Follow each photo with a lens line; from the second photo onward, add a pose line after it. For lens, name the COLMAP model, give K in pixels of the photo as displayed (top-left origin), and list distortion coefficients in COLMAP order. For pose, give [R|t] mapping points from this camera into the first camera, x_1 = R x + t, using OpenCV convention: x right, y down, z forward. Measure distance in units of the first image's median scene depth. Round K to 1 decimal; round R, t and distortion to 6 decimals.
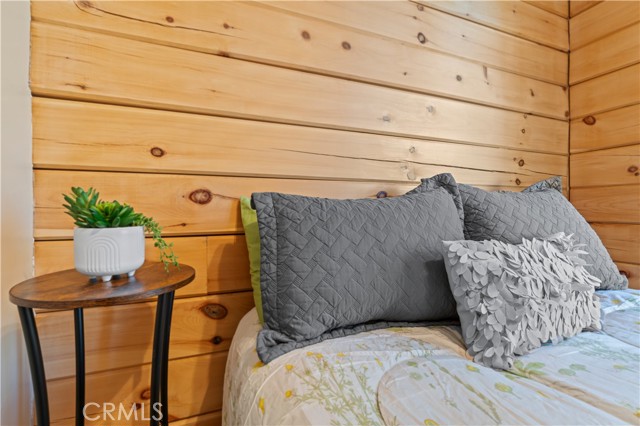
lens RADIAL K [[288.2, 0, 319.9], [0, 288.2, 213.3], [0, 0, 1]] dist [-0.003524, -0.000433]
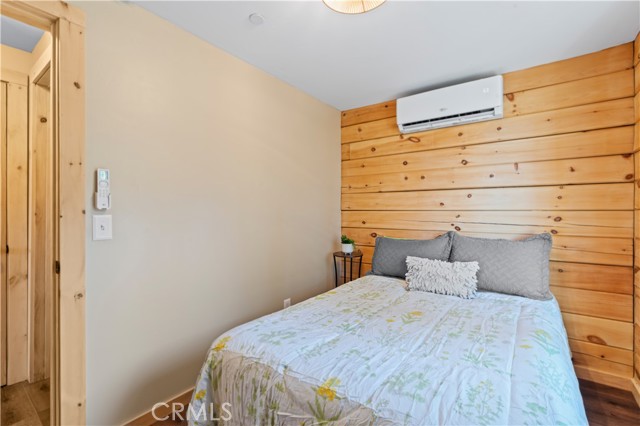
lens RADIAL K [[287.8, 0, 320.0], [0, 287.8, 213.0], [0, 0, 1]] dist [0.001064, 0.000282]
pose [[0.522406, 0.009773, -0.852641, 2.162869], [-0.008815, 0.999943, 0.006060, -0.335231], [0.852652, 0.004350, 0.522462, -1.326257]]
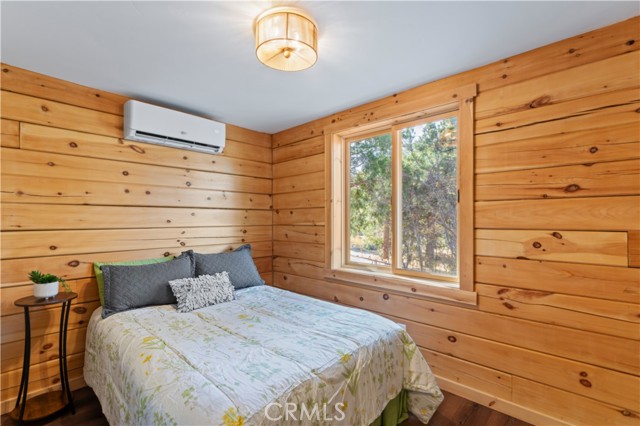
lens RADIAL K [[295.6, 0, 320.7], [0, 295.6, 218.1], [0, 0, 1]] dist [-0.002125, -0.000415]
pose [[0.903649, 0.002644, 0.428267, 0.406465], [0.003093, 0.999915, -0.012699, -0.409970], [-0.428264, 0.012800, 0.903563, -2.176384]]
